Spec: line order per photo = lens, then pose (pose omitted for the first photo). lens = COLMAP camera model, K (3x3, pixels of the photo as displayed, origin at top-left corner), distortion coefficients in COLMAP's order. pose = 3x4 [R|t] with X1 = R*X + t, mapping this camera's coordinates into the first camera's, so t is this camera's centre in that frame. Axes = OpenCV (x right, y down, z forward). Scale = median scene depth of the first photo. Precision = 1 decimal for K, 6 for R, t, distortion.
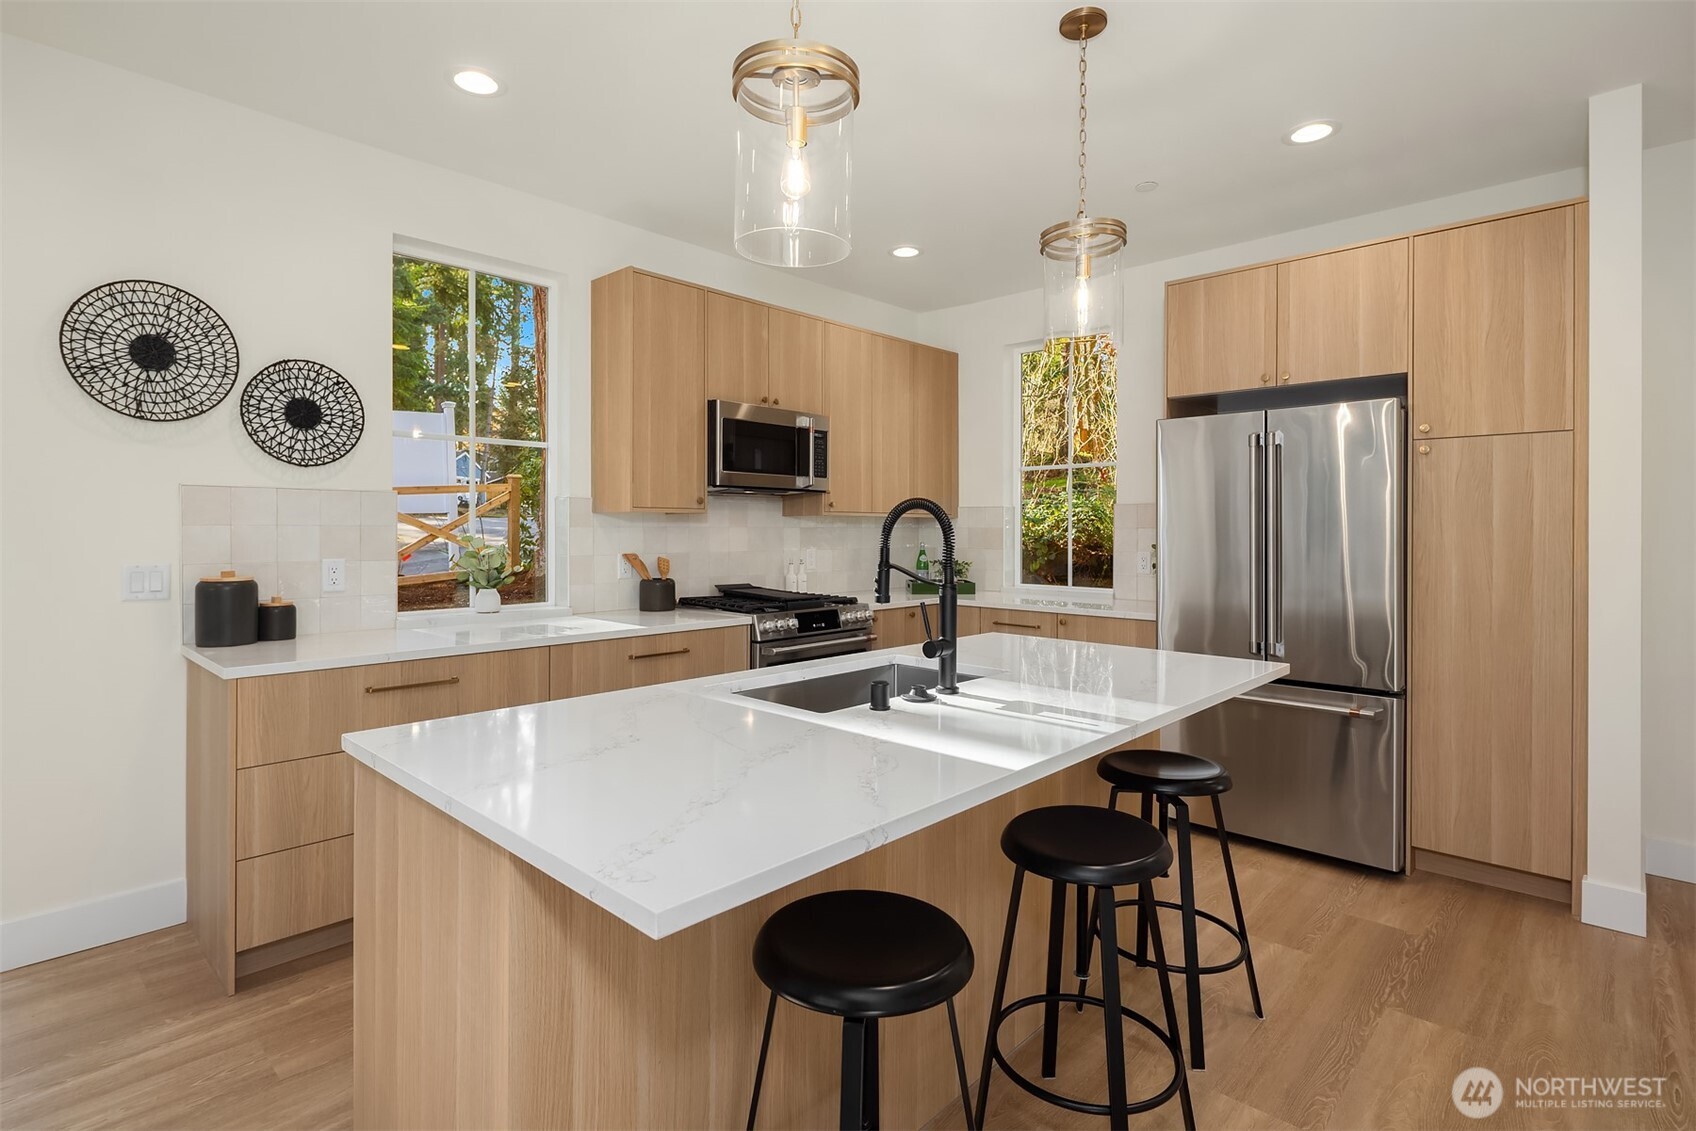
lens RADIAL K [[826.6, 0, 843.7], [0, 826.6, 526.2], [0, 0, 1]] dist [0.001615, -0.000048]
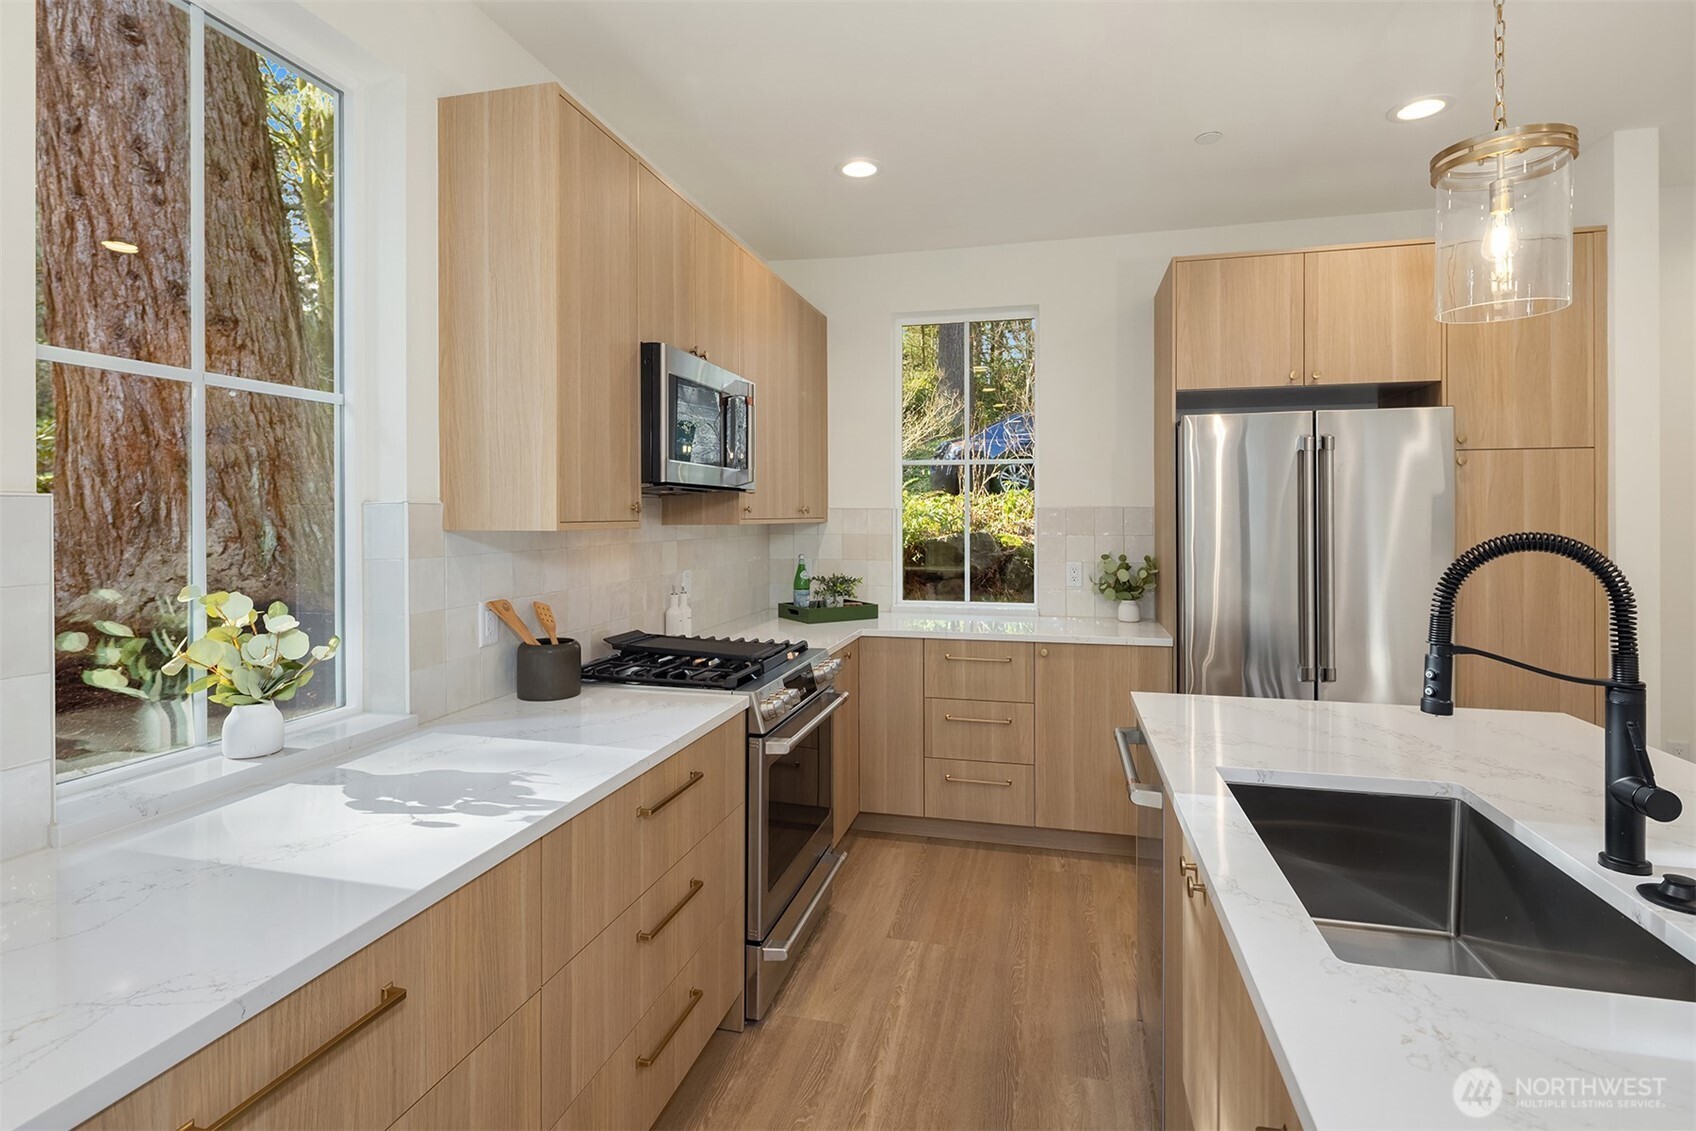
lens RADIAL K [[831.5, 0, 841.9], [0, 831.5, 507.7], [0, 0, 1]] dist [0.000172, -0.000732]
pose [[0.874102, -0.000657, 0.485742, -0.406361], [0.003188, 0.999985, -0.004383, -0.033658], [-0.485732, 0.005380, 0.874091, 0.479561]]
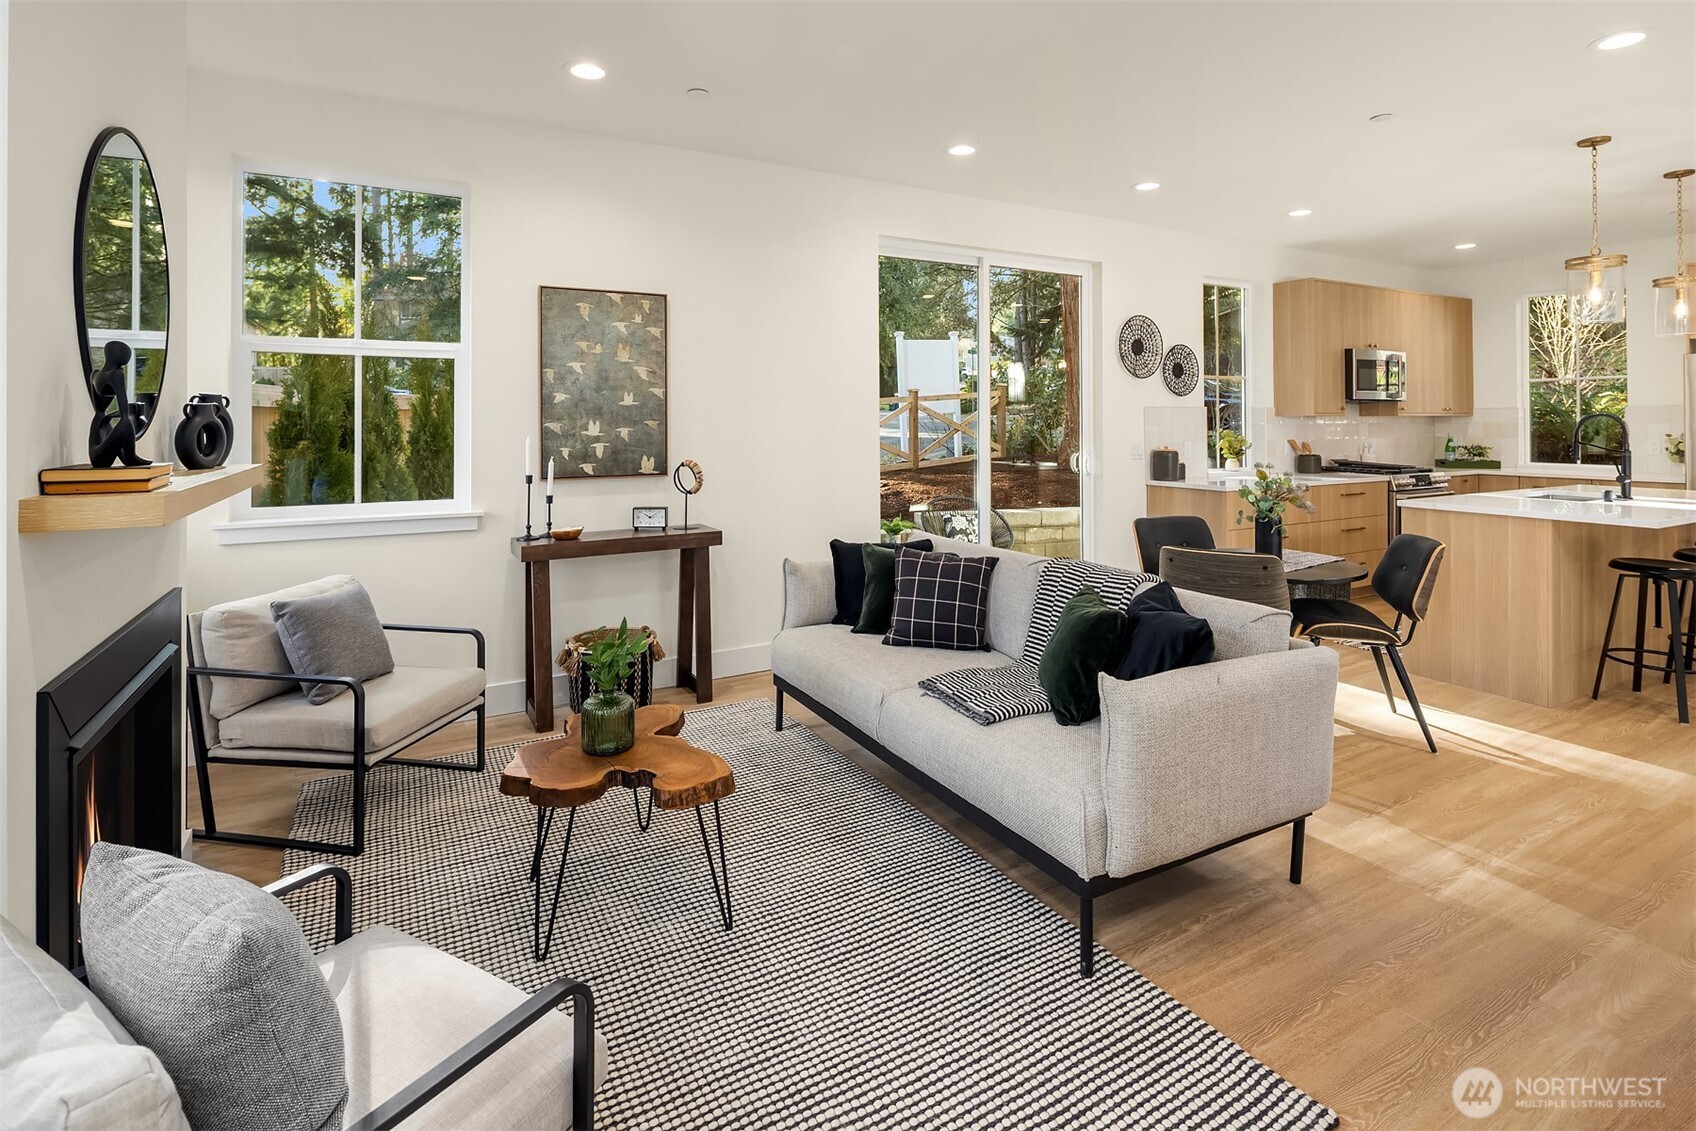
lens RADIAL K [[830.1, 0, 848.2], [0, 830.1, 416.4], [0, 0, 1]] dist [0.001981, -0.000130]
pose [[0.954852, -0.007277, -0.296992, -0.769934], [0.006905, 0.999974, -0.002301, -0.021442], [0.297000, 0.000146, 0.954877, -1.126044]]
